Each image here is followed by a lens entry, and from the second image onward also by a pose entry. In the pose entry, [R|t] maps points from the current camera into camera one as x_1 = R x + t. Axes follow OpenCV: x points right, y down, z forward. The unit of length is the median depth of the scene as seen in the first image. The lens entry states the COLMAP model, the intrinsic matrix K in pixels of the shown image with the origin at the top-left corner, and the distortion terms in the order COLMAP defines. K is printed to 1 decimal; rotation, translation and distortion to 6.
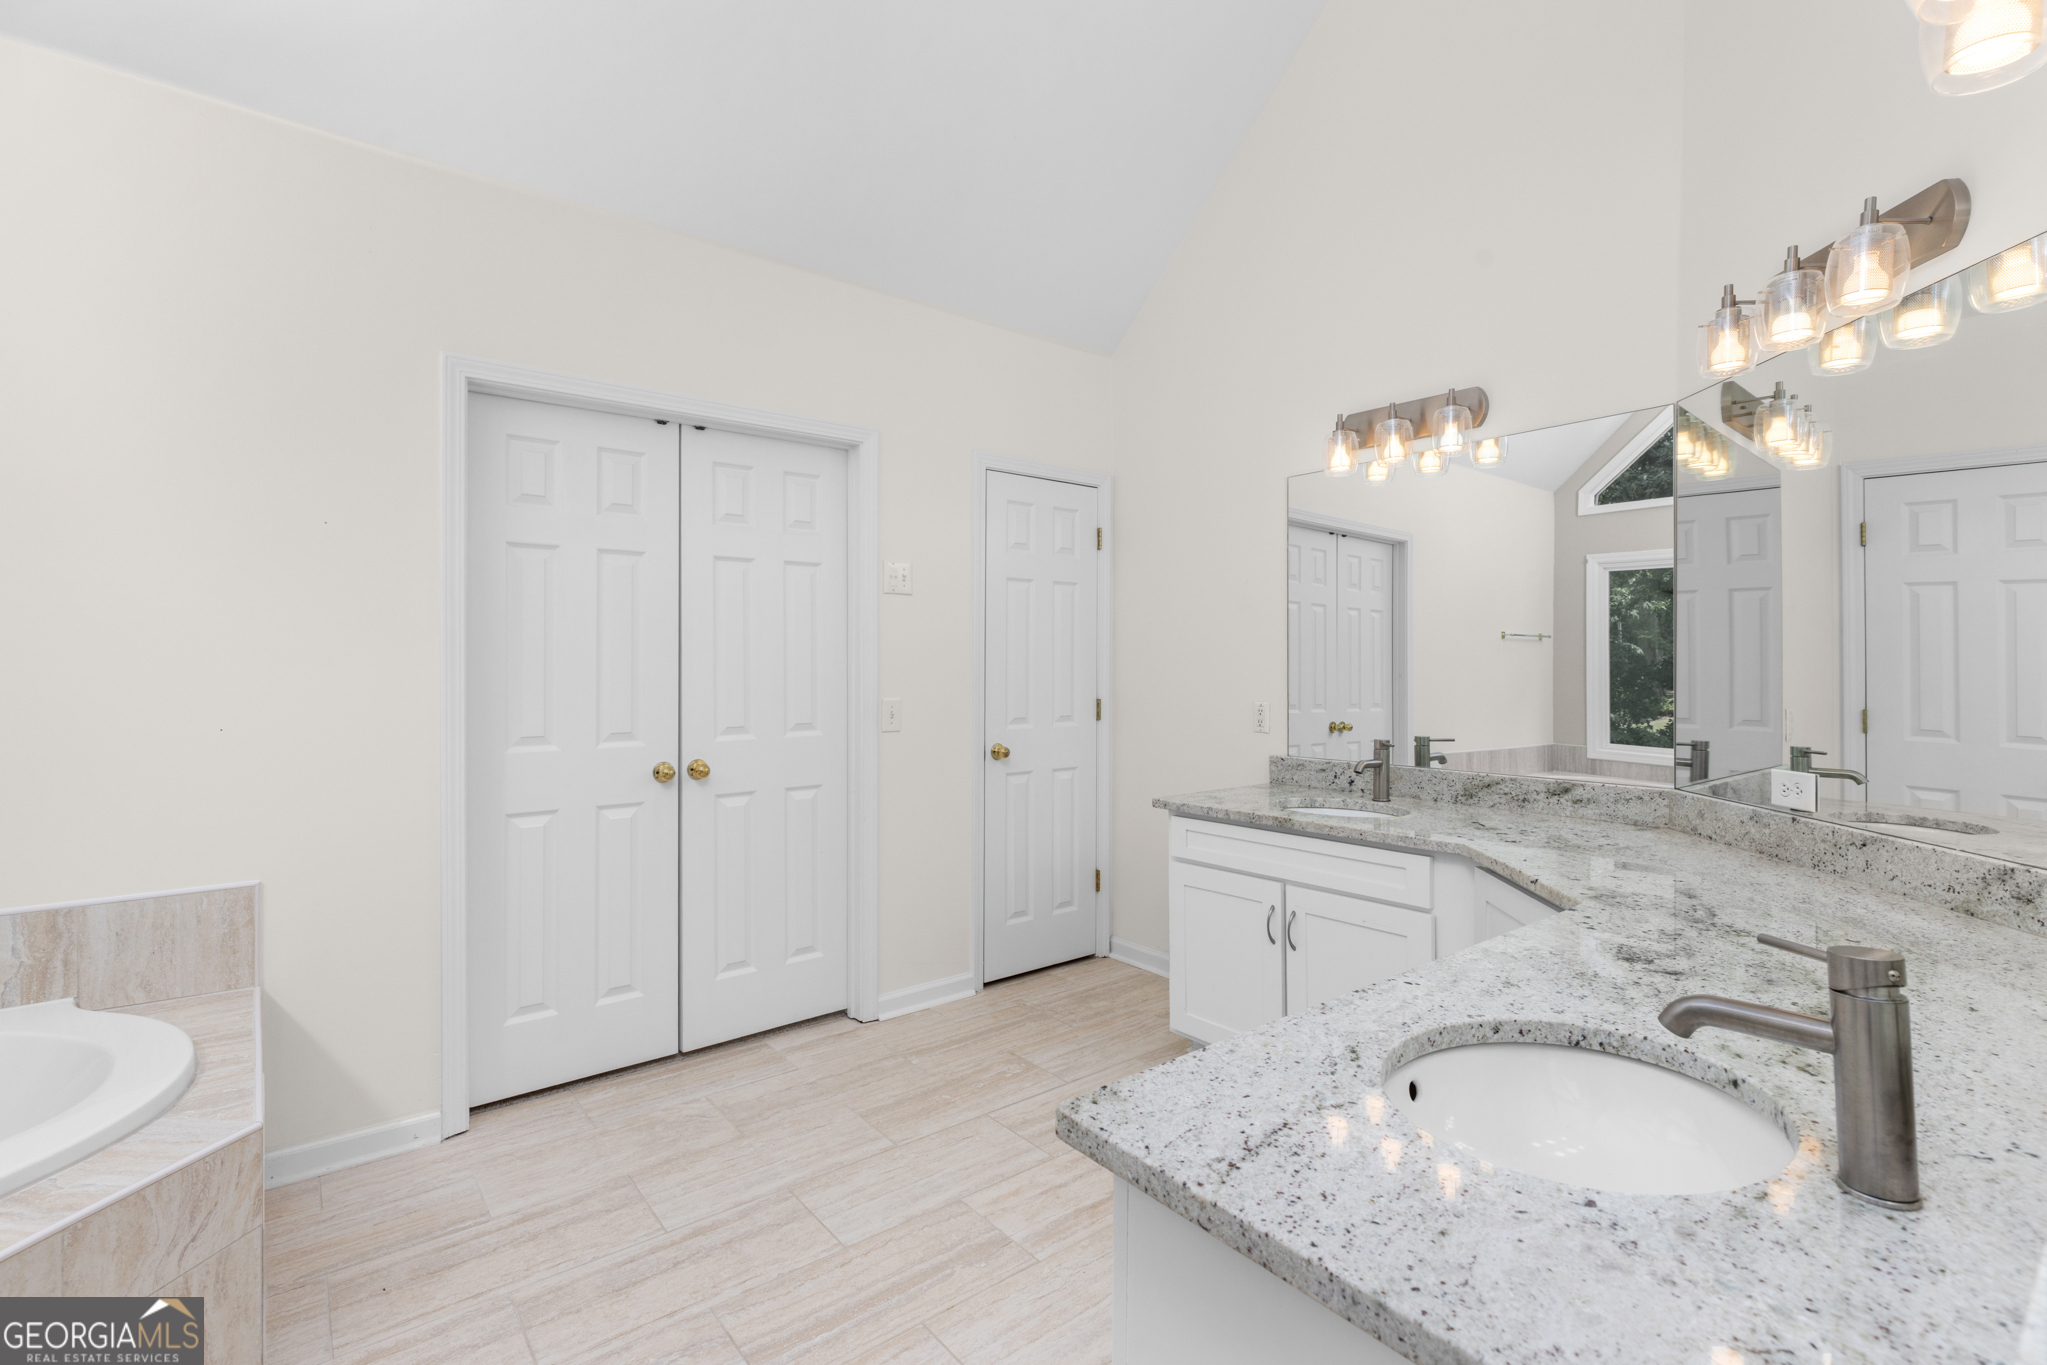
lens RADIAL K [[942.4, 0, 1032.2], [0, 942.4, 674.9], [0, 0, 1]] dist [0.003171, 0.000858]
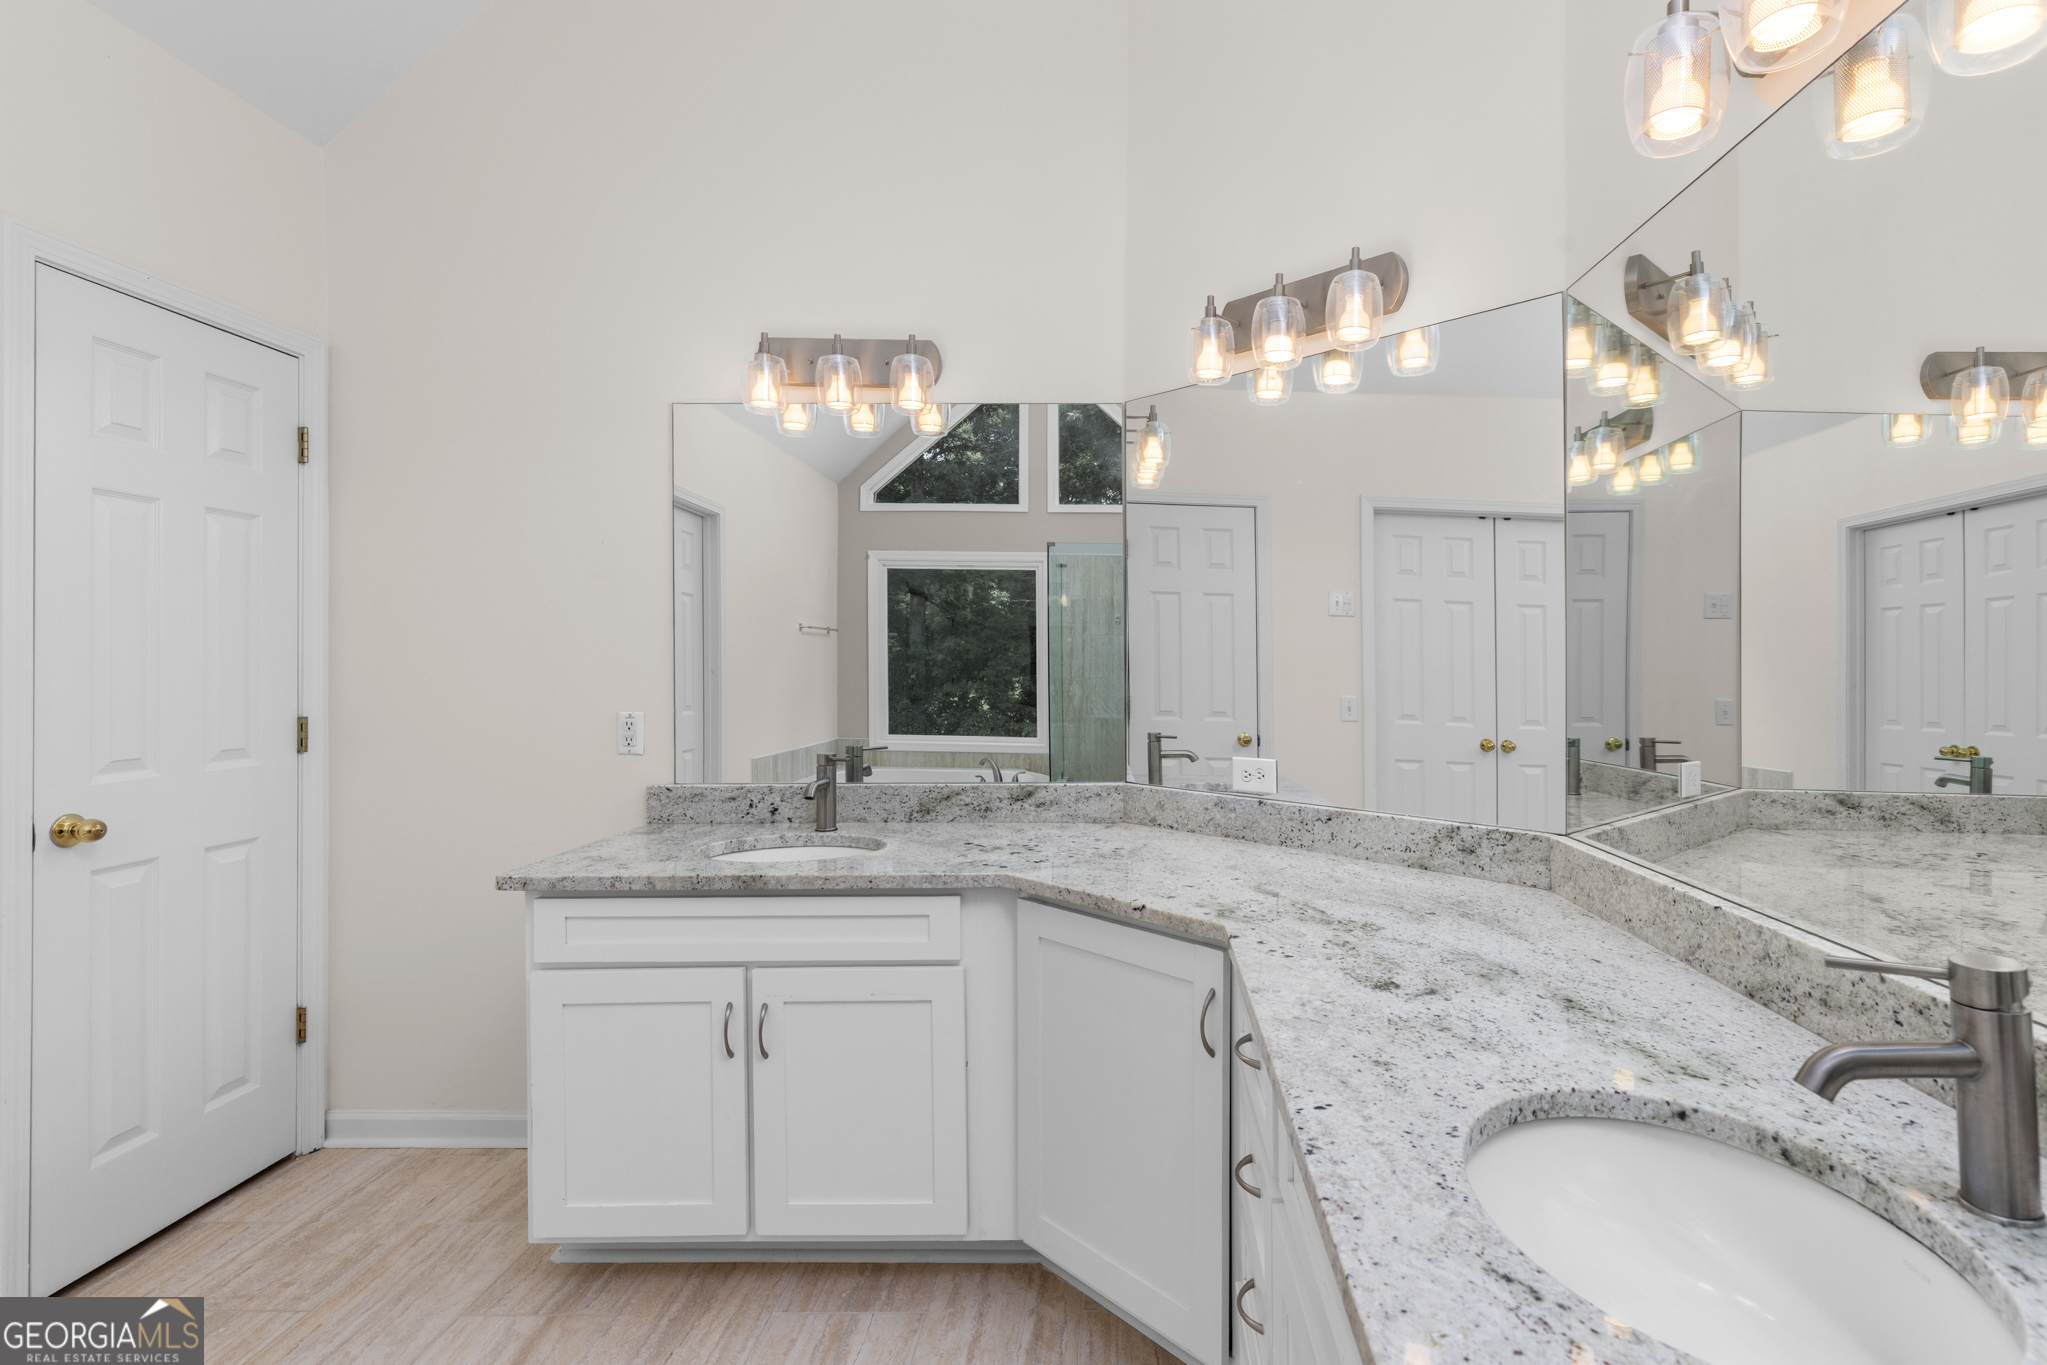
lens RADIAL K [[942.4, 0, 1020.8], [0, 942.4, 666.2], [0, 0, 1]] dist [0.003171, 0.000858]
pose [[0.619647, -0.003871, 0.784871, -0.160819], [0.006296, 0.999980, -0.000039, -0.004329], [-0.784855, 0.004966, 0.619659, 0.395758]]
